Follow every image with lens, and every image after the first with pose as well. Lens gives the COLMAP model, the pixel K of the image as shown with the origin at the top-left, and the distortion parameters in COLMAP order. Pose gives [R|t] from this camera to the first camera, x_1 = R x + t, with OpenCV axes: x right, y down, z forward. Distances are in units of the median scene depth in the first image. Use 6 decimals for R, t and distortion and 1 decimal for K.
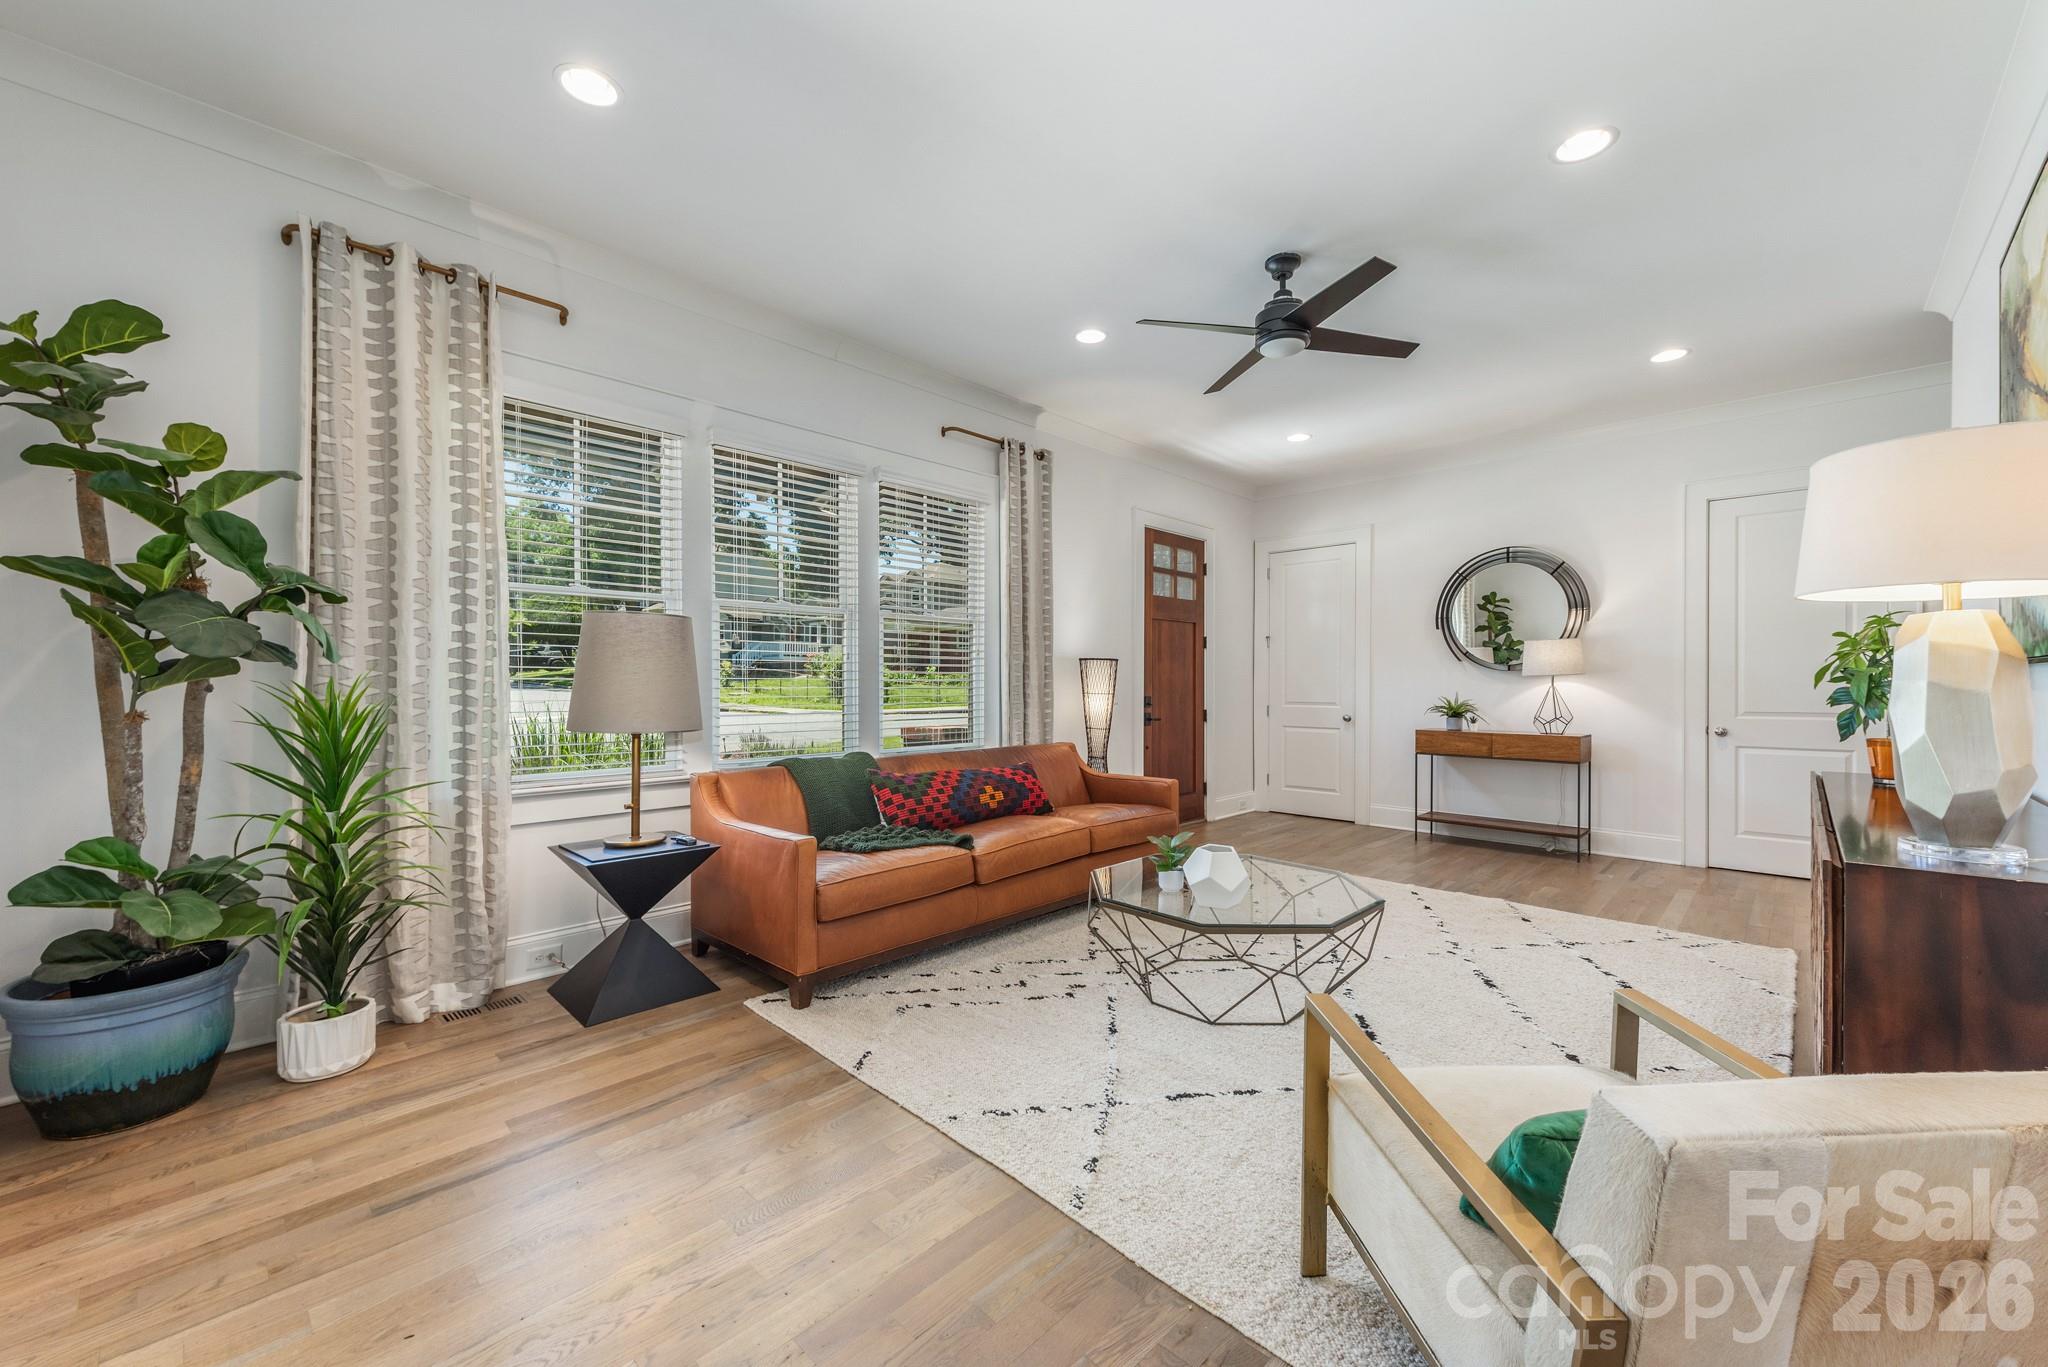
lens RADIAL K [[797.8, 0, 1035.5], [0, 797.8, 683.9], [0, 0, 1]] dist [0.000951, 0.000127]
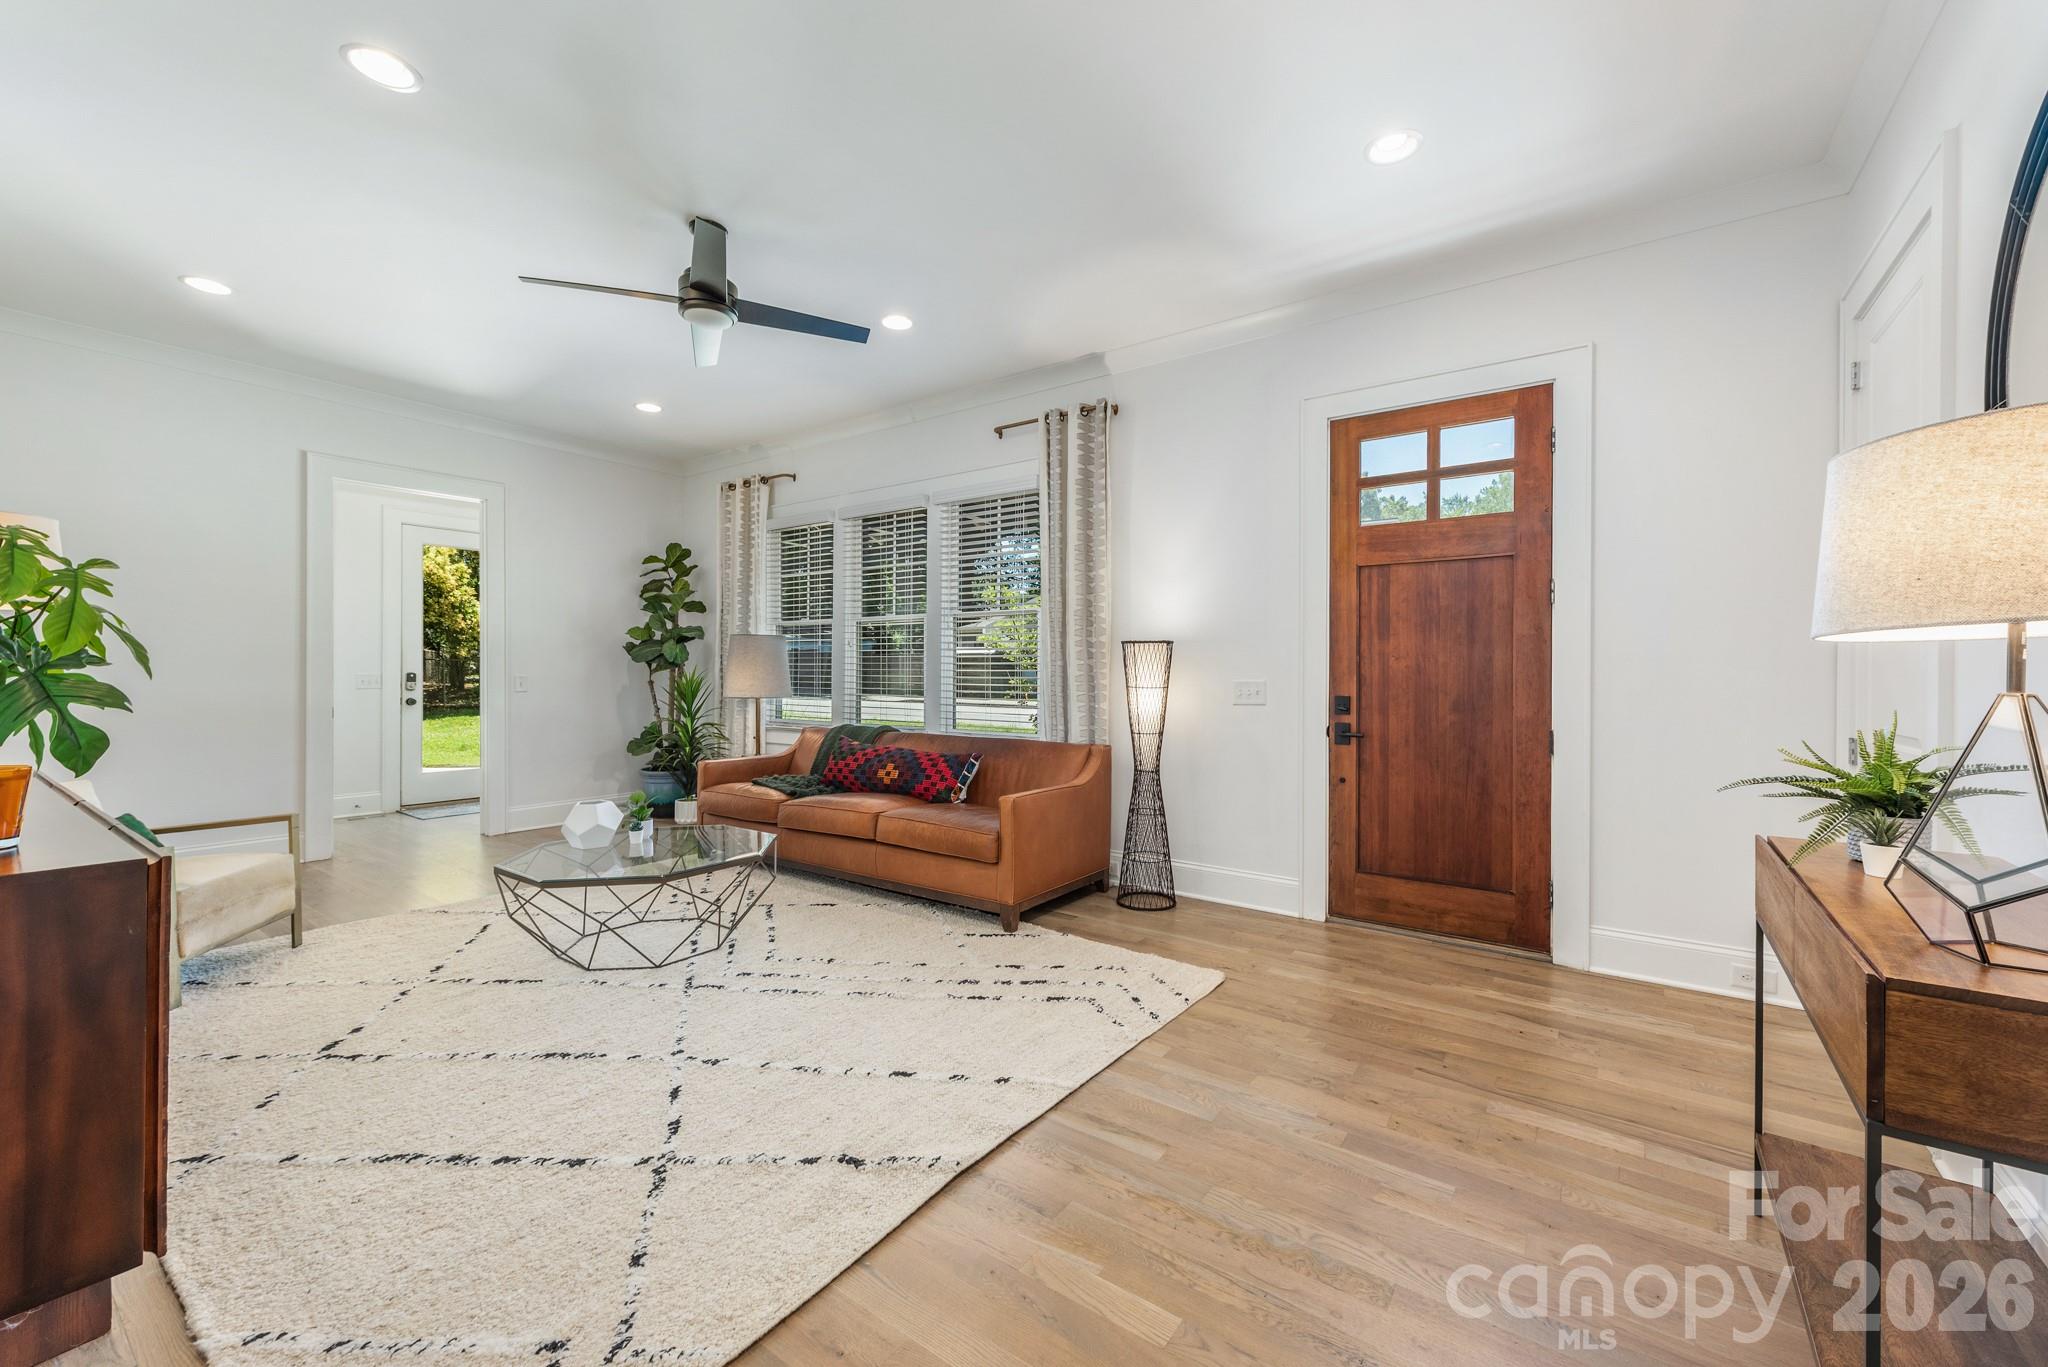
lens RADIAL K [[797.8, 0, 1035.5], [0, 797.8, 683.9], [0, 0, 1]] dist [0.000951, 0.000127]
pose [[0.140150, 0.000376, -0.990130, 0.858315], [-0.013261, 0.999911, -0.001497, 0.011536], [0.990041, 0.013340, 0.140142, 0.828628]]
